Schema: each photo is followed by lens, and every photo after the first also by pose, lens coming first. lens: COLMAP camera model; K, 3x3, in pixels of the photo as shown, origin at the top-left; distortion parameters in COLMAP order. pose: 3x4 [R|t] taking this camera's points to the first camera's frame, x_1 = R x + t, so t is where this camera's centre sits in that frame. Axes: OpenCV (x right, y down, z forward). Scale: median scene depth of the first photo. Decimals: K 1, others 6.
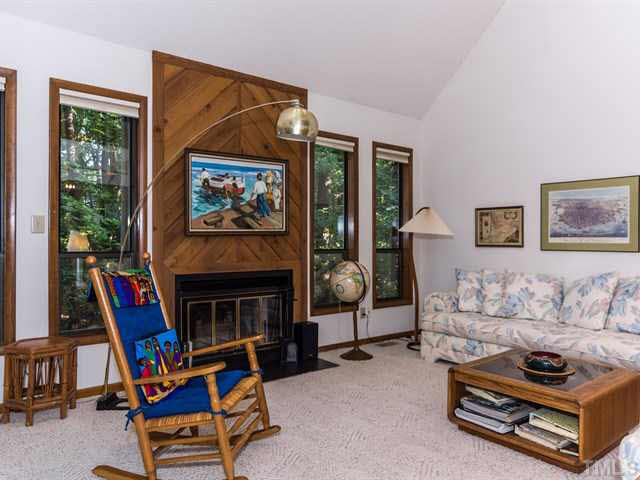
lens RADIAL K [[473.7, 0, 320.6], [0, 473.7, 245.8], [0, 0, 1]] dist [0.005081, 0.006312]
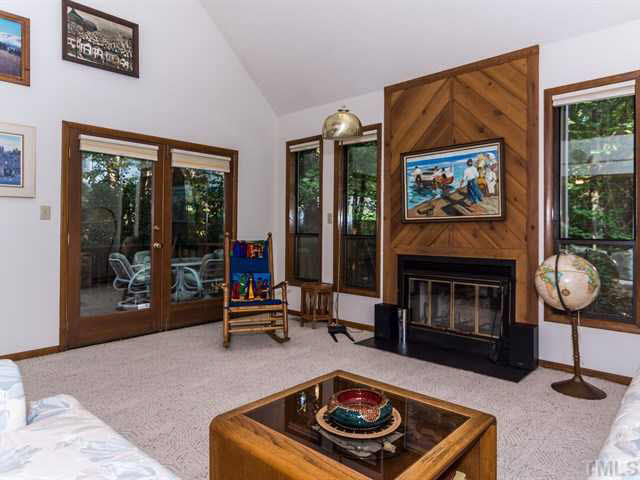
lens RADIAL K [[409.2, 0, 317.9], [0, 409.2, 227.8], [0, 0, 1]] dist [0.002944, 0.004041]
pose [[0.146177, -0.003701, -0.989251, 0.692220], [-0.010886, 0.999926, -0.005349, -0.001295], [0.989199, 0.011551, 0.146126, 0.576568]]
